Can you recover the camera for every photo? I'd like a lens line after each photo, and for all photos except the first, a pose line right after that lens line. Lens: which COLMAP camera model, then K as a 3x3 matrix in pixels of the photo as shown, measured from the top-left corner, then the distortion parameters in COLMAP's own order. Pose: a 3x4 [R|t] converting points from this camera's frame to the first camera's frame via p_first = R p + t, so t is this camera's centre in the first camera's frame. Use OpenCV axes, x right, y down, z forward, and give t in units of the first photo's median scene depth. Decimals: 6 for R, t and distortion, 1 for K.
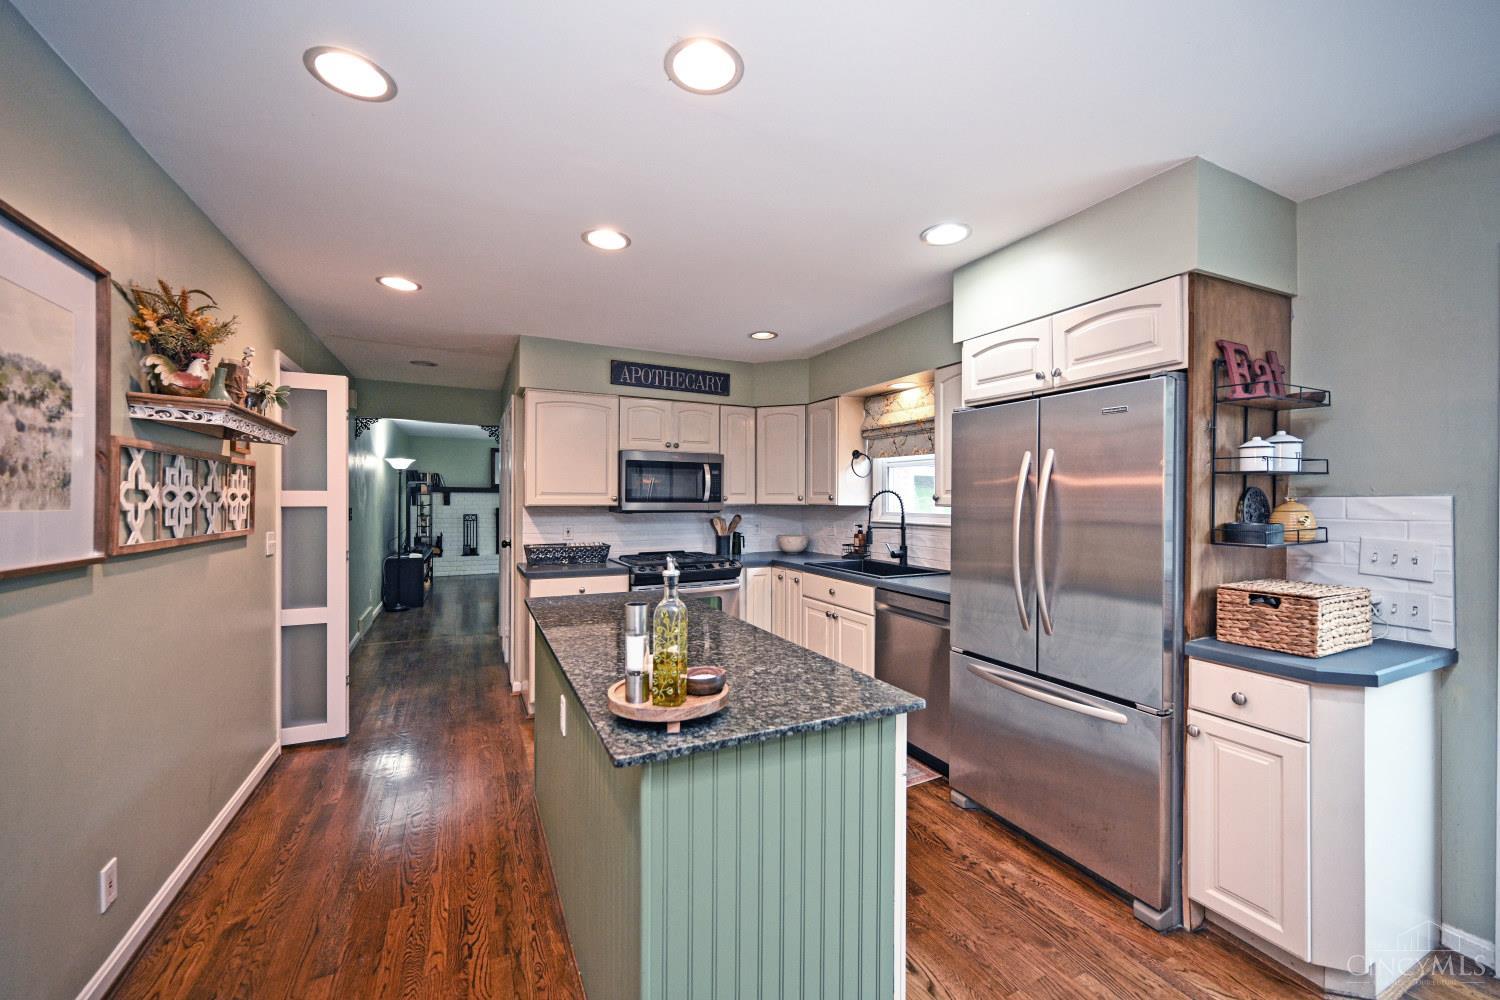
lens RADIAL K [[592.4, 0, 756.5], [0, 592.4, 501.4], [0, 0, 1]] dist [-0.002369, 0.000643]
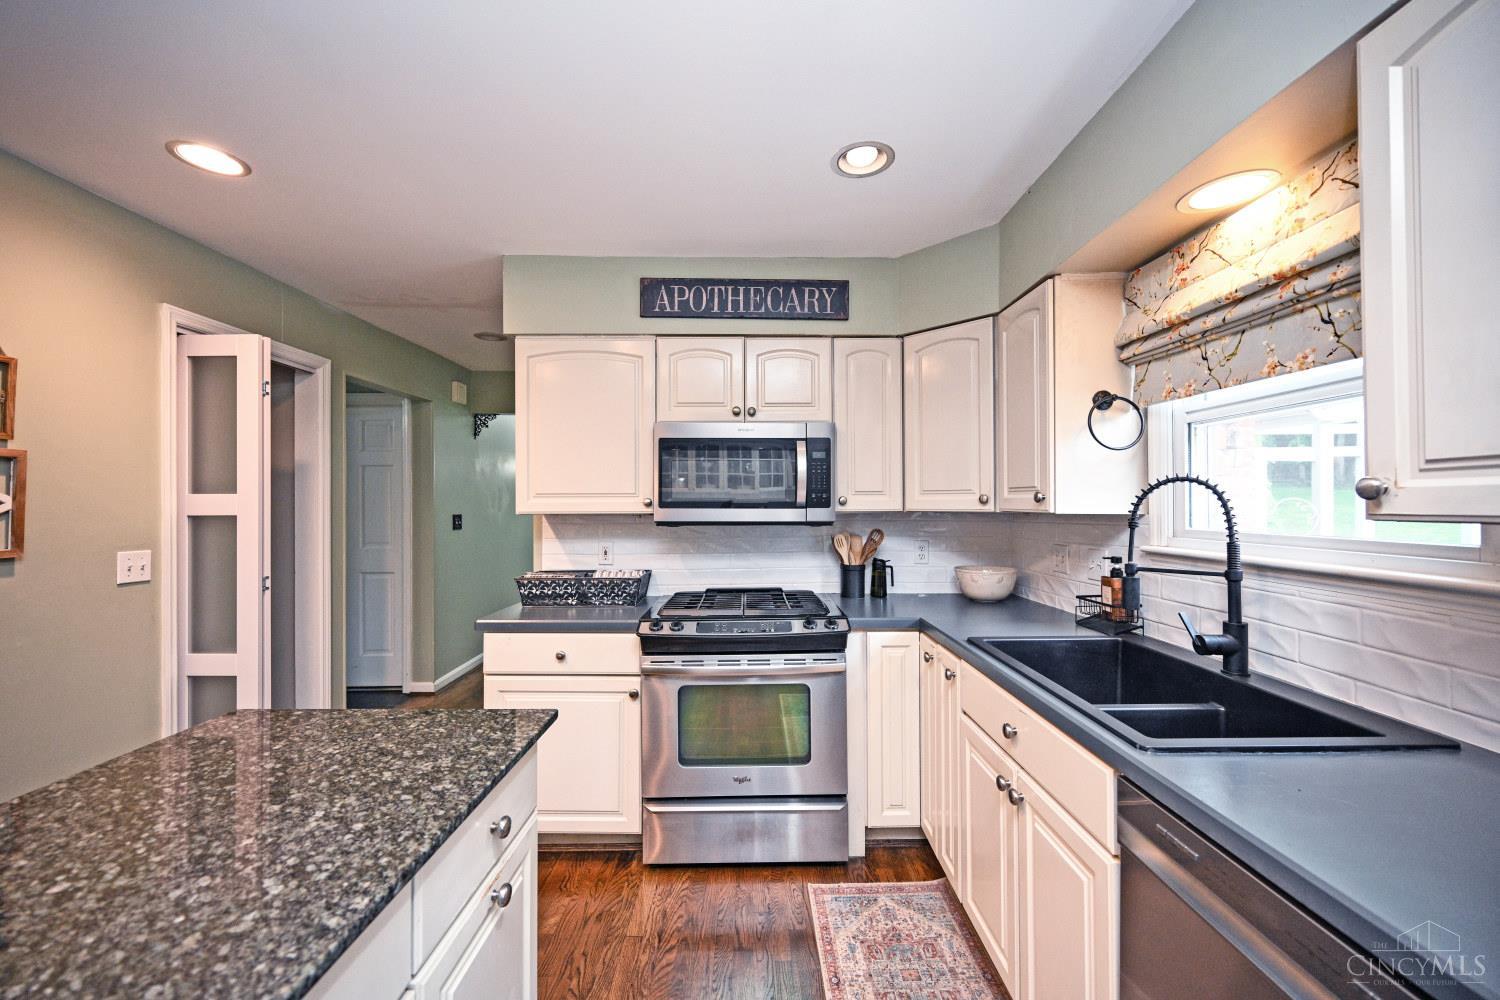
lens RADIAL K [[592.4, 0, 753.2], [0, 592.4, 500.5], [0, 0, 1]] dist [-0.002369, 0.000643]
pose [[0.897248, -0.008497, -0.441444, 0.137261], [0.004289, 0.999935, -0.010529, 0.000359], [0.441505, 0.007554, 0.897227, 0.516831]]
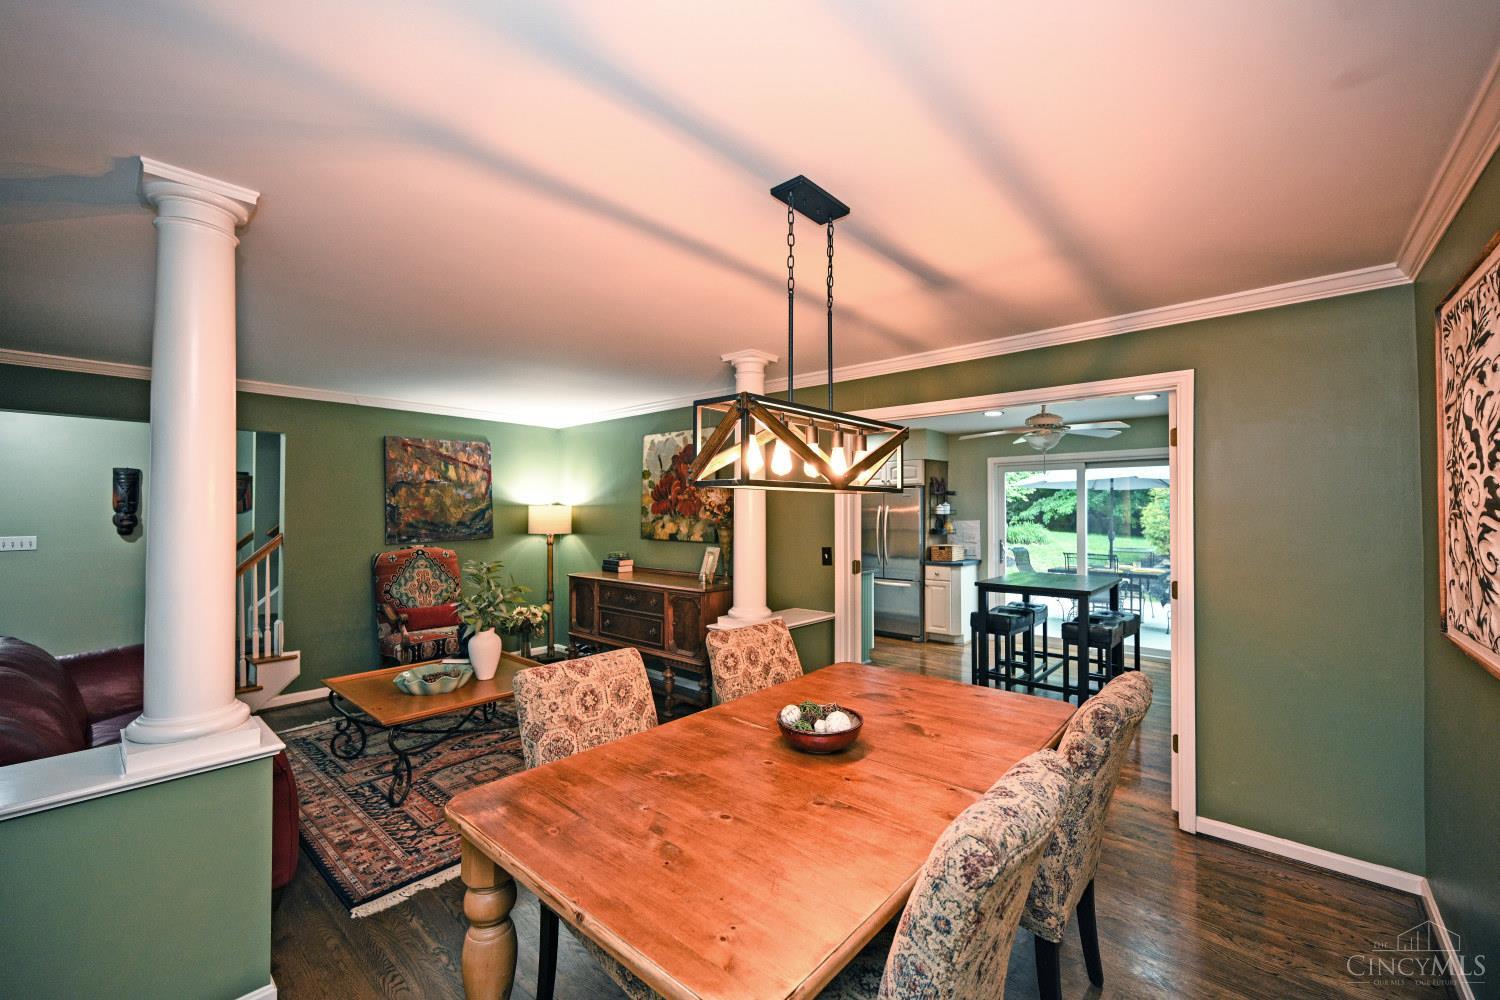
lens RADIAL K [[592.4, 0, 754.2], [0, 592.4, 507.0], [0, 0, 1]] dist [-0.002369, 0.000643]
pose [[0.927681, 0.000975, 0.373373, -0.754911], [0.004932, 0.999877, -0.014866, -0.021648], [-0.373342, 0.015632, 0.927562, -0.936243]]
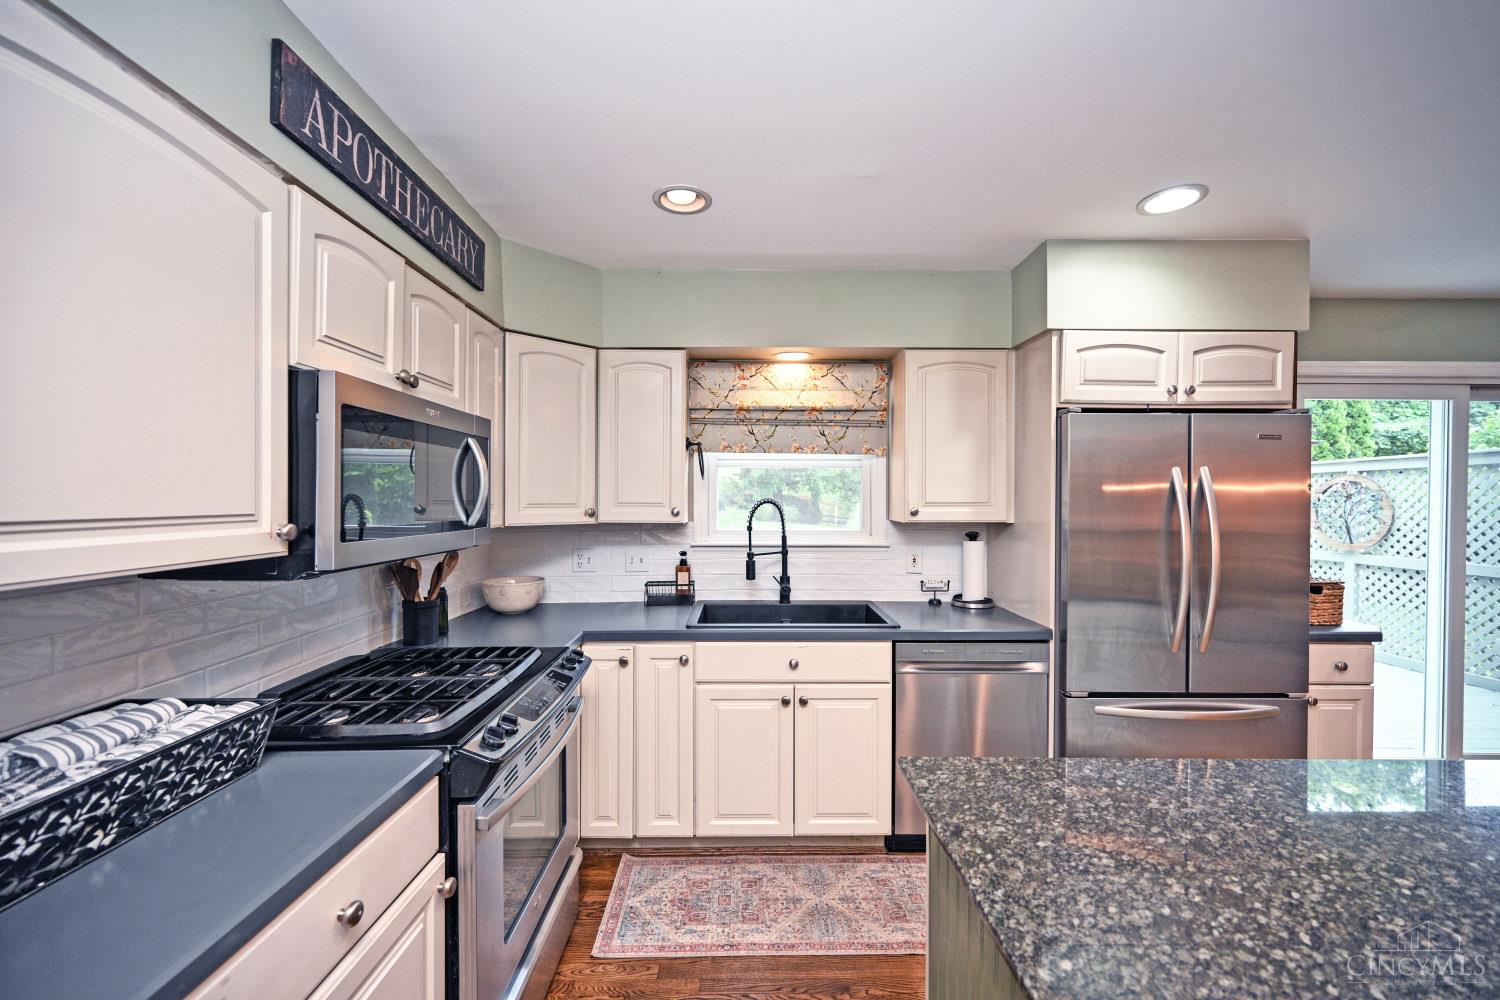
lens RADIAL K [[592.4, 0, 751.5], [0, 592.4, 507.0], [0, 0, 1]] dist [-0.002369, 0.000643]
pose [[0.439551, -0.015583, 0.898082, -0.415321], [0.003970, 0.999873, 0.015407, -0.021739], [-0.898209, -0.003206, 0.439558, 0.700229]]
